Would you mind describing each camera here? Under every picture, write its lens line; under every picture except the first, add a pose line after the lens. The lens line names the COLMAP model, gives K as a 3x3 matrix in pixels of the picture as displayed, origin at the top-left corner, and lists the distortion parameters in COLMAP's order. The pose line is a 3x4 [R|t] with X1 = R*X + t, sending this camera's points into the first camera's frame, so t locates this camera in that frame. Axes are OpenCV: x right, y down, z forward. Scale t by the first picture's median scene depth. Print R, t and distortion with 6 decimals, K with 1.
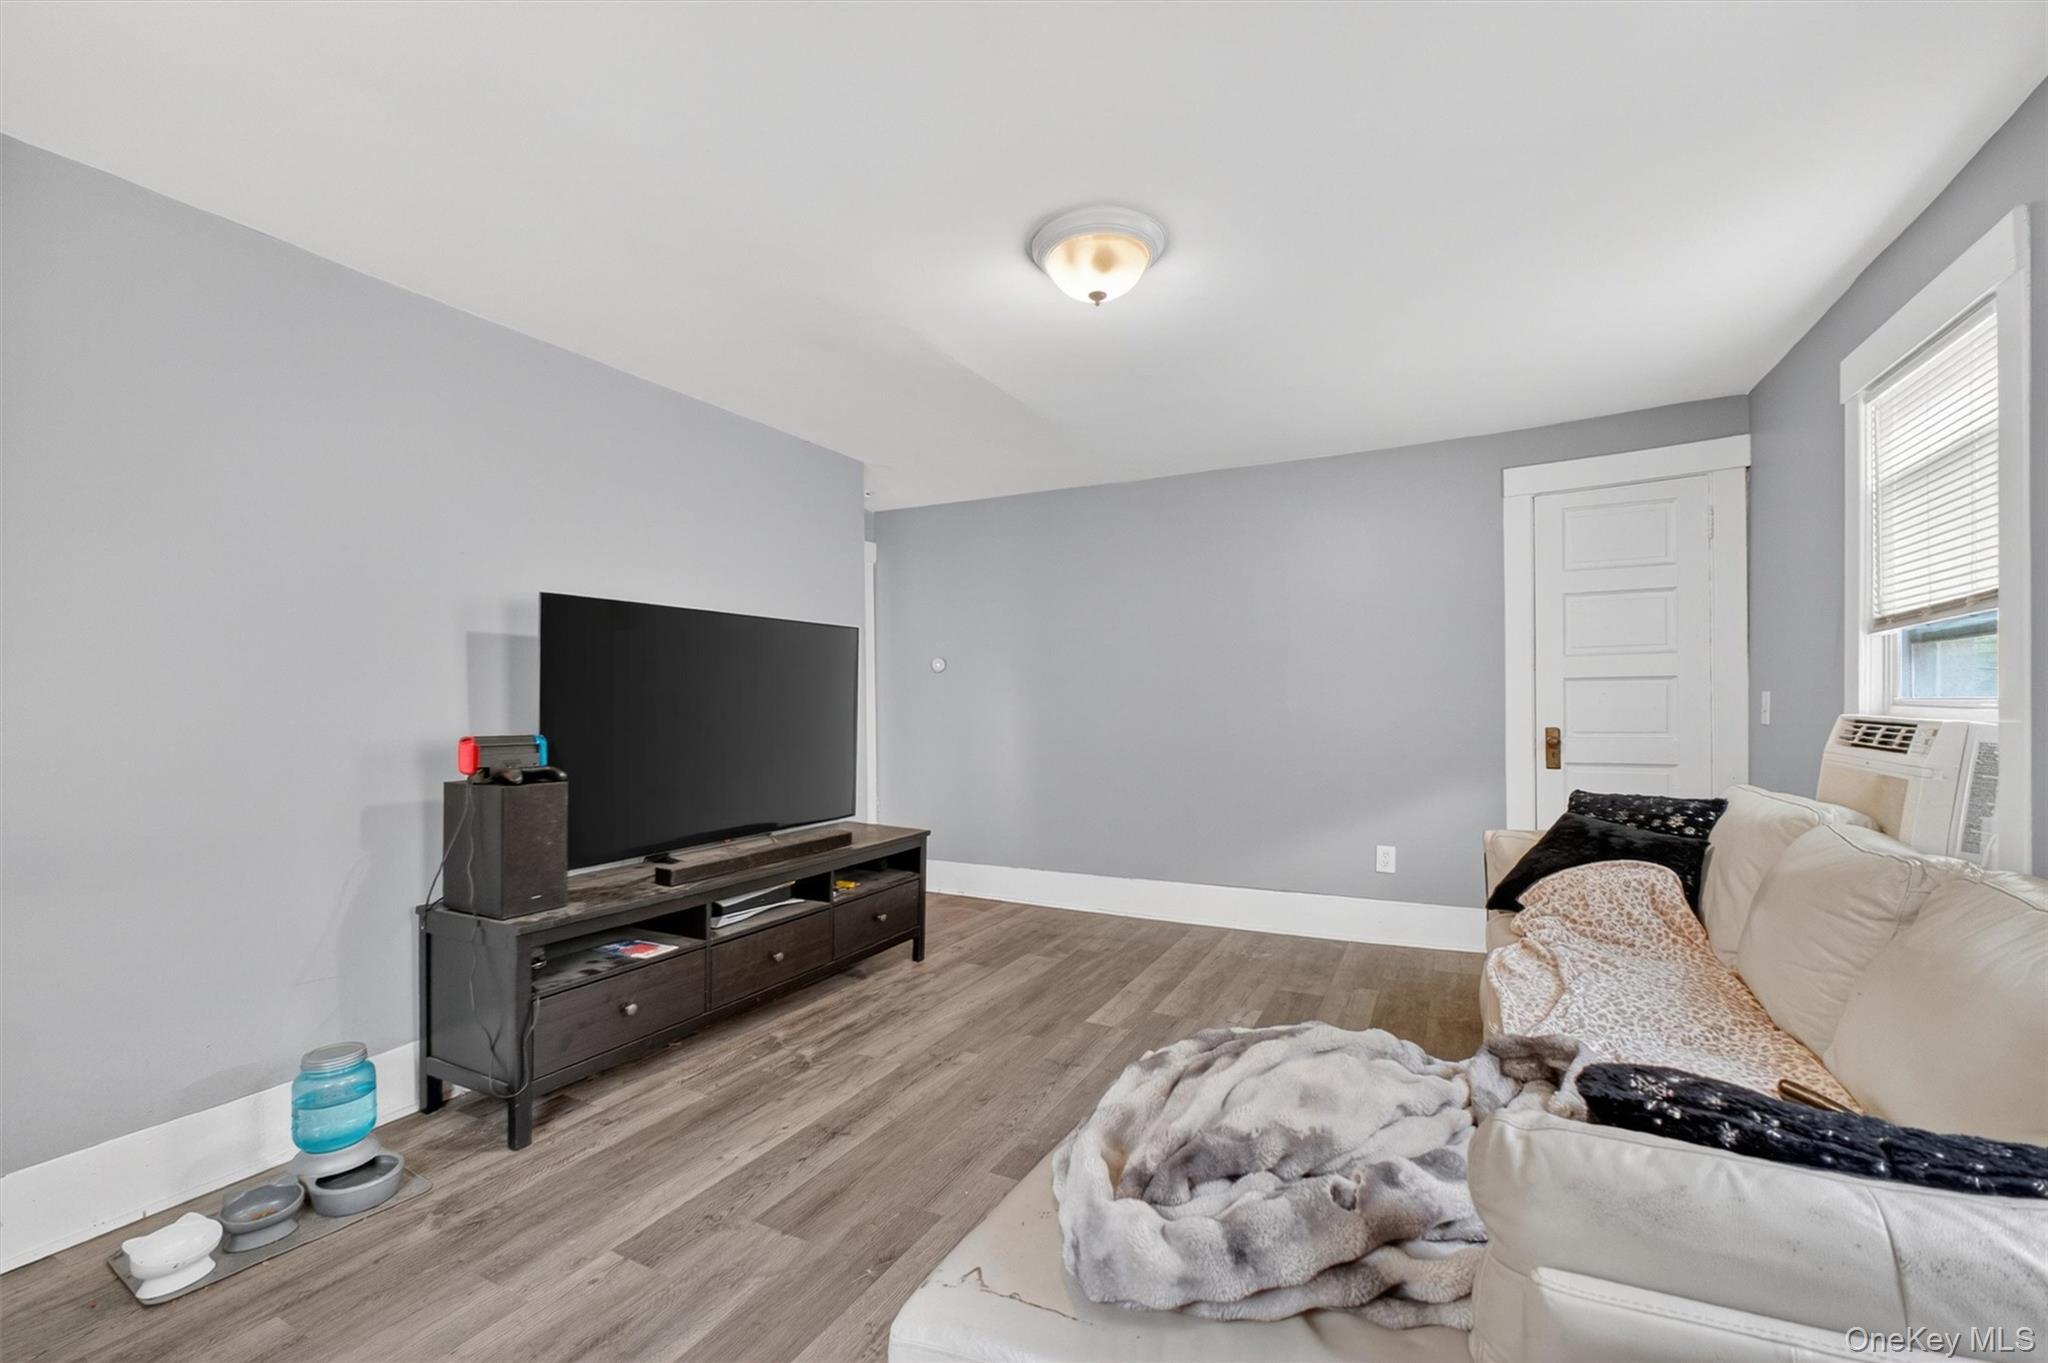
lens RADIAL K [[878.6, 0, 1030.2], [0, 878.6, 688.3], [0, 0, 1]] dist [-0.002609, -0.000608]
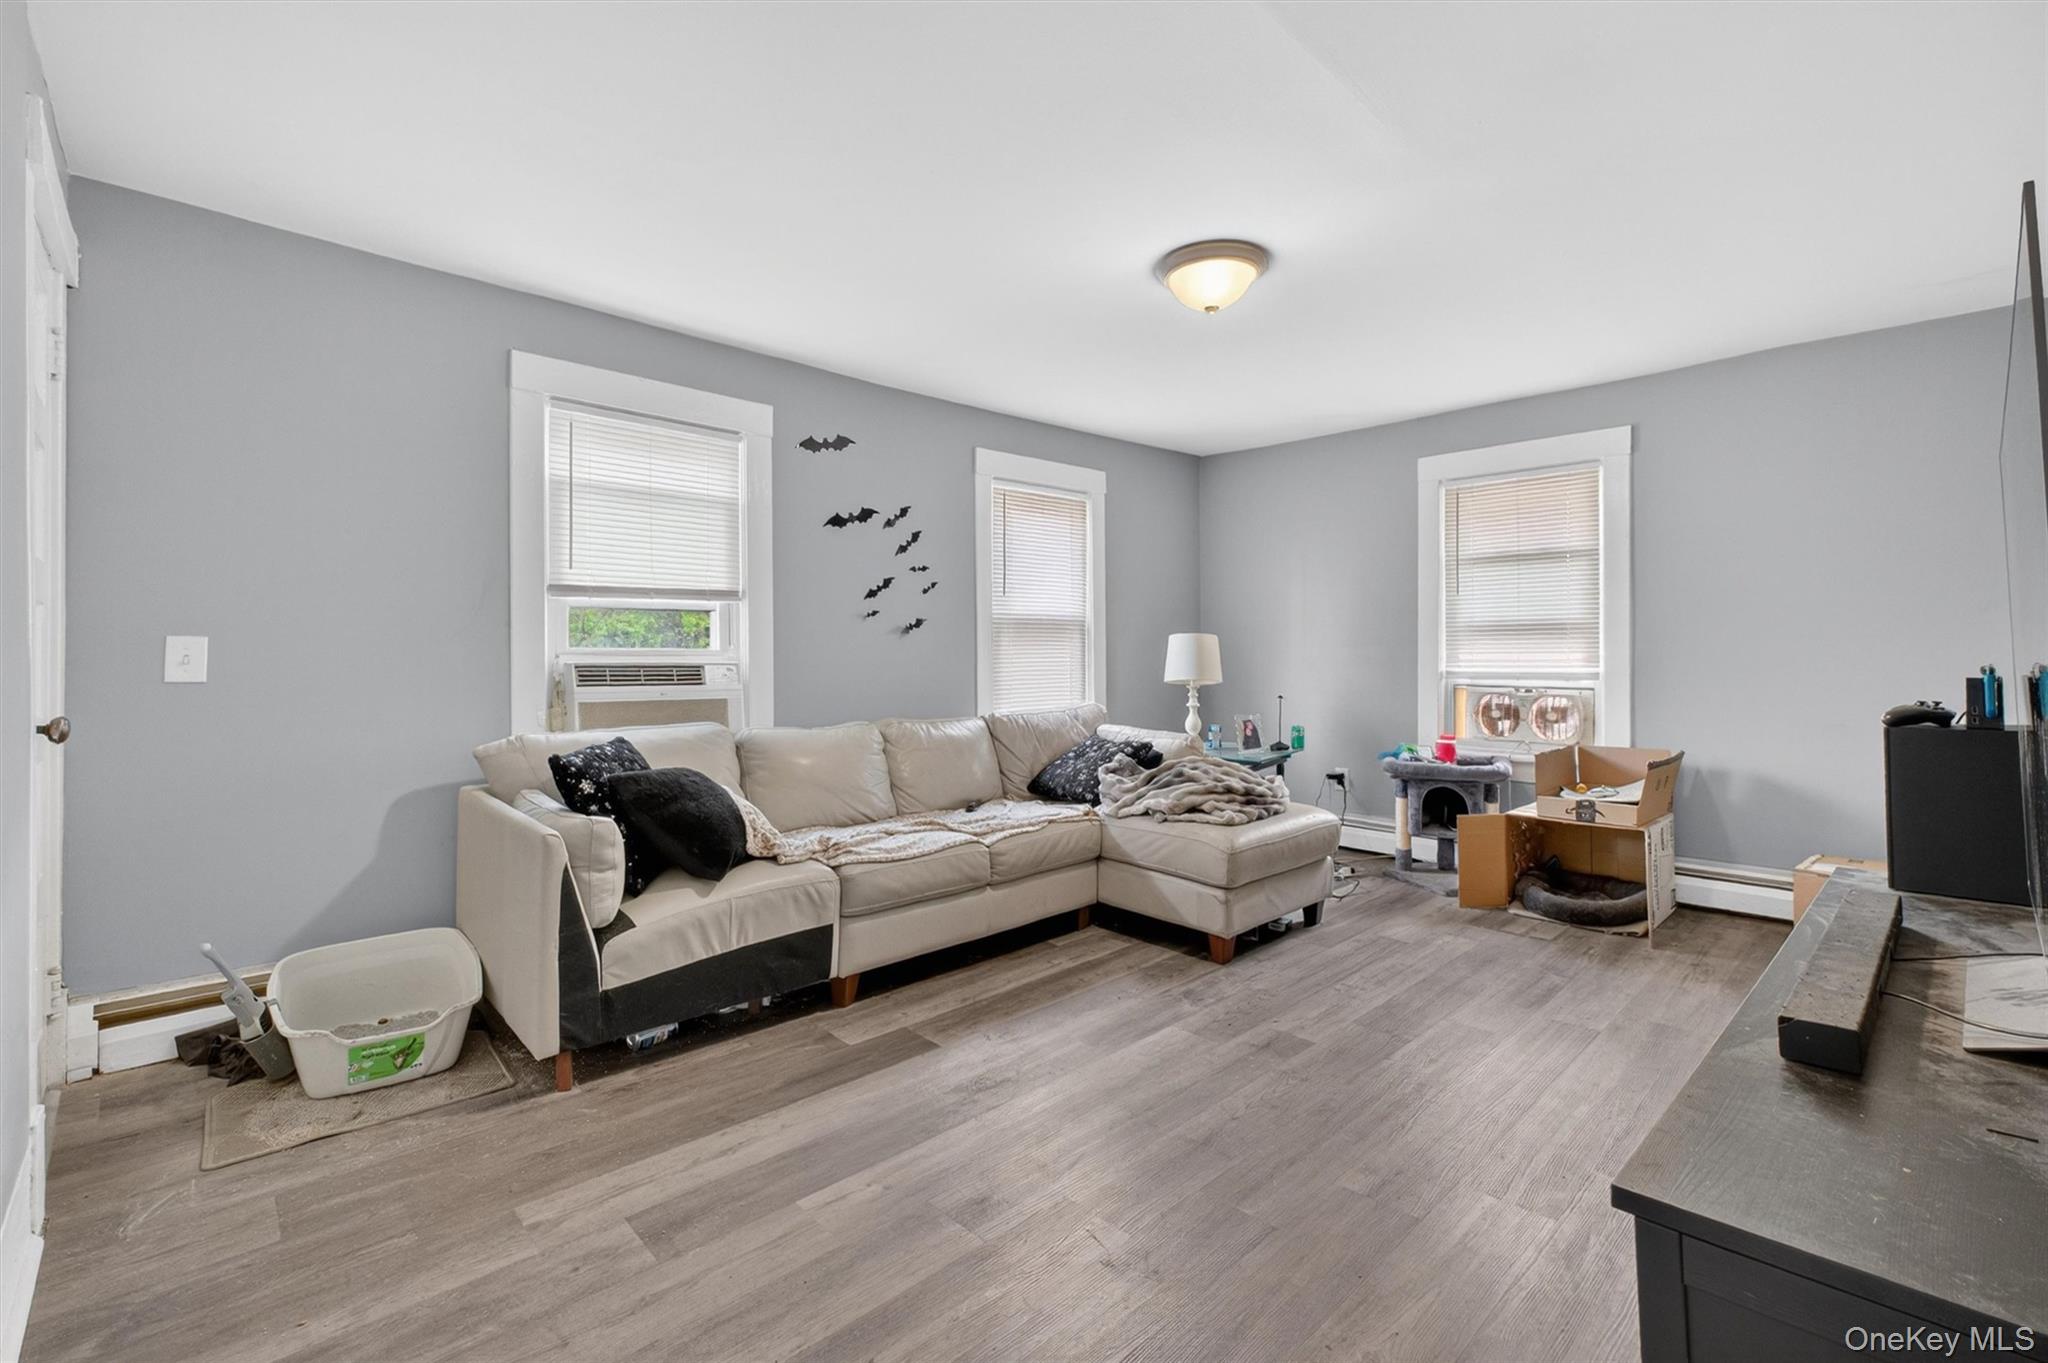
lens RADIAL K [[876.8, 0, 1021.9], [0, 876.8, 662.7], [0, 0, 1]] dist [0.000477, 0.000484]
pose [[-0.938987, 0.012884, 0.343712, -0.064213], [0.007995, 0.999846, -0.015638, 0.048477], [-0.343860, -0.011936, -0.938945, 1.642201]]
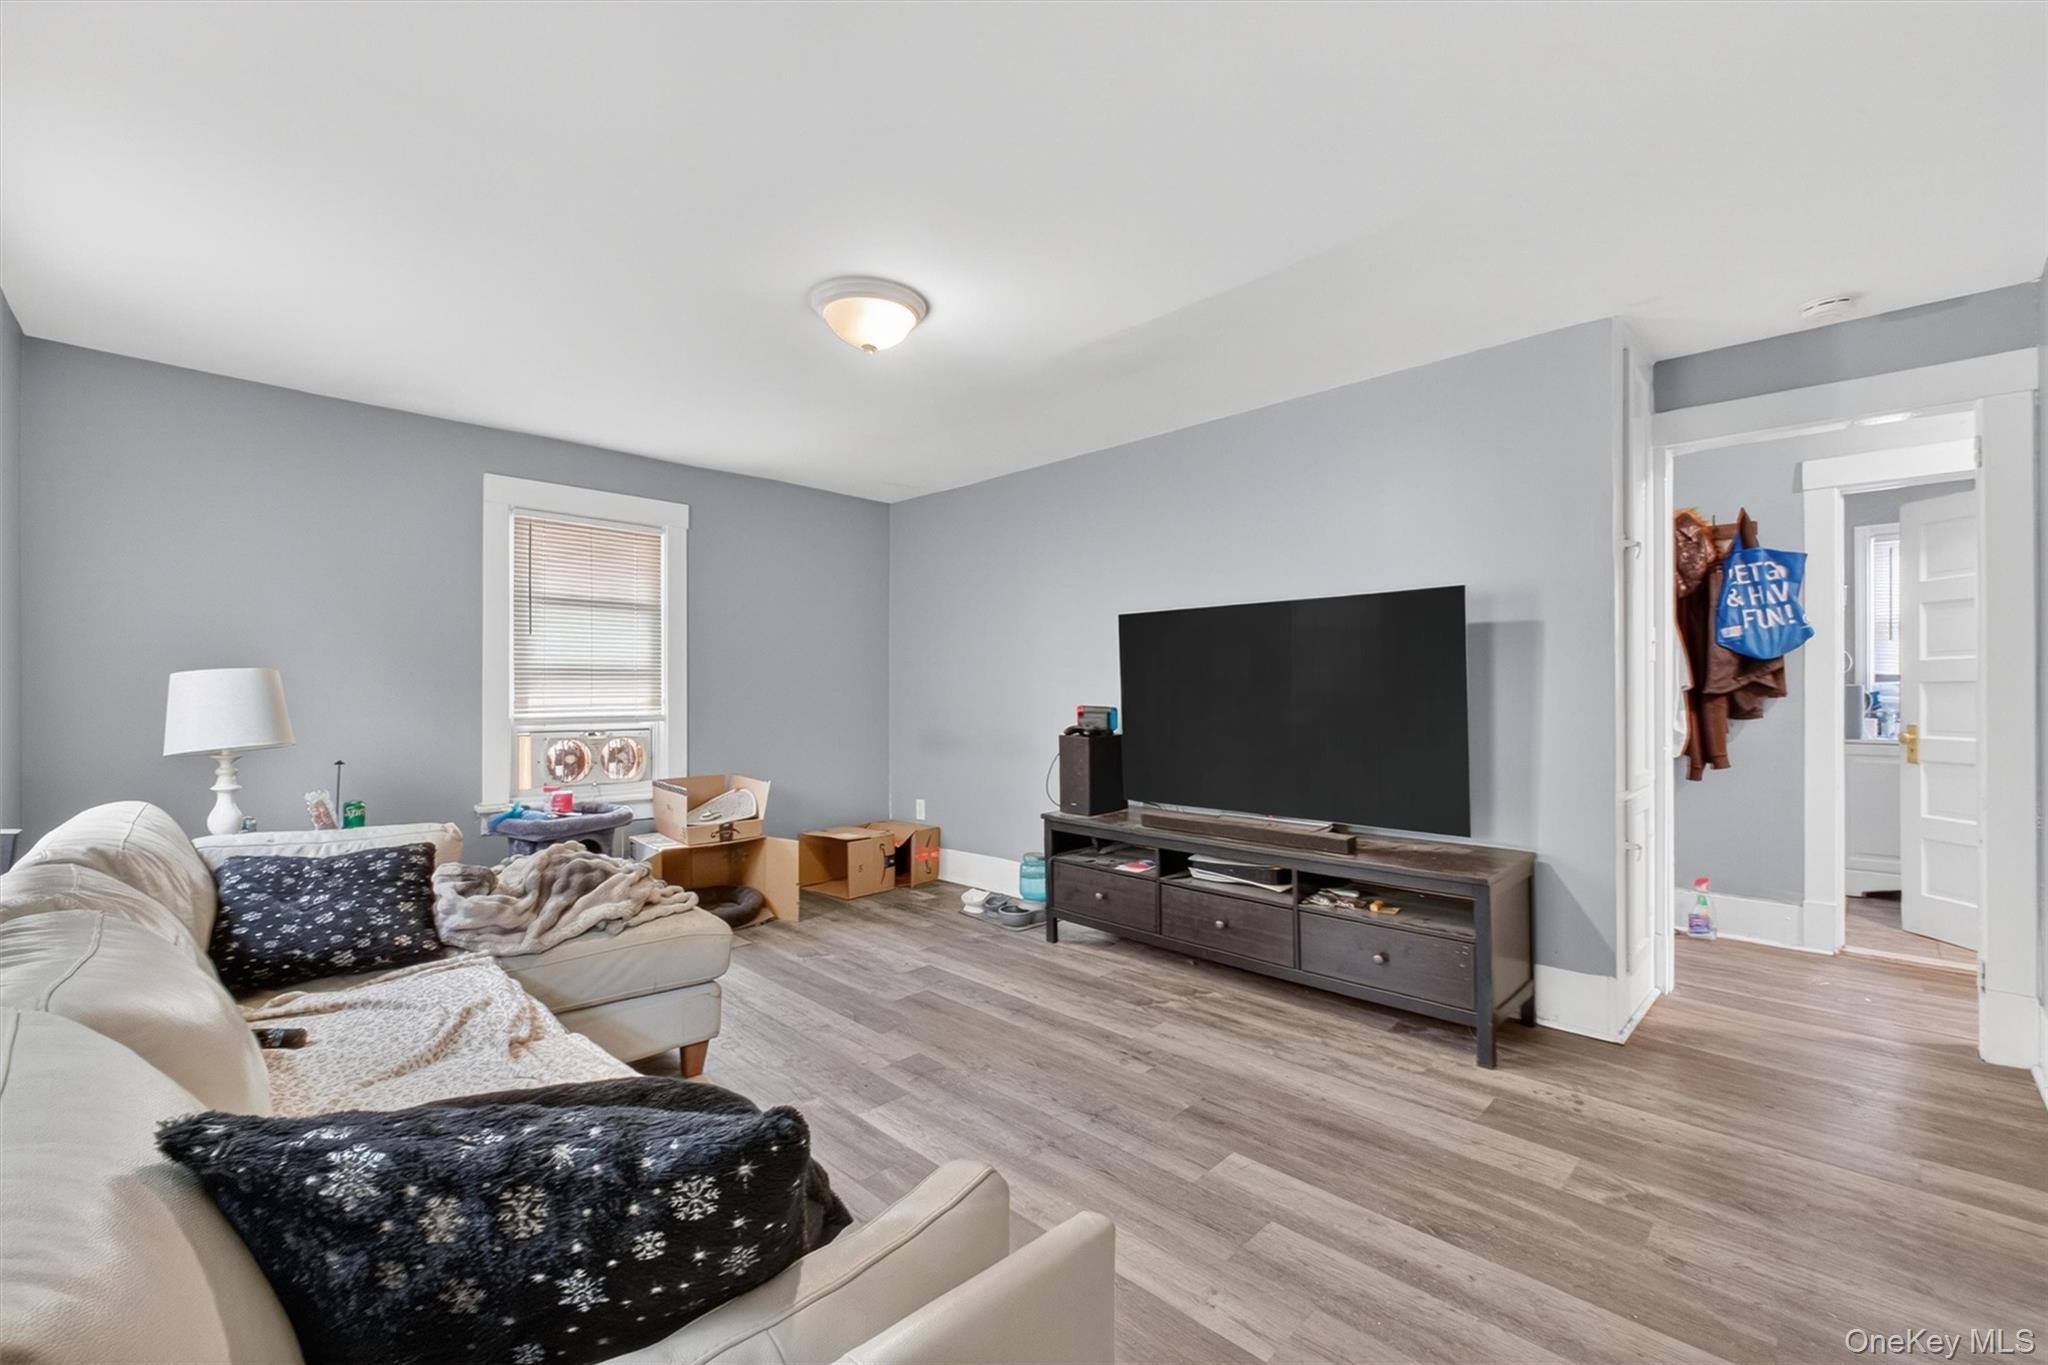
lens RADIAL K [[878.6, 0, 1030.2], [0, 878.6, 689.3], [0, 0, 1]] dist [-0.002609, -0.000608]
pose [[-0.312348, 0.013217, -0.949876, 0.832901], [0.017762, 0.999810, 0.008071, 0.004406], [0.949802, -0.014350, -0.312523, 1.159007]]
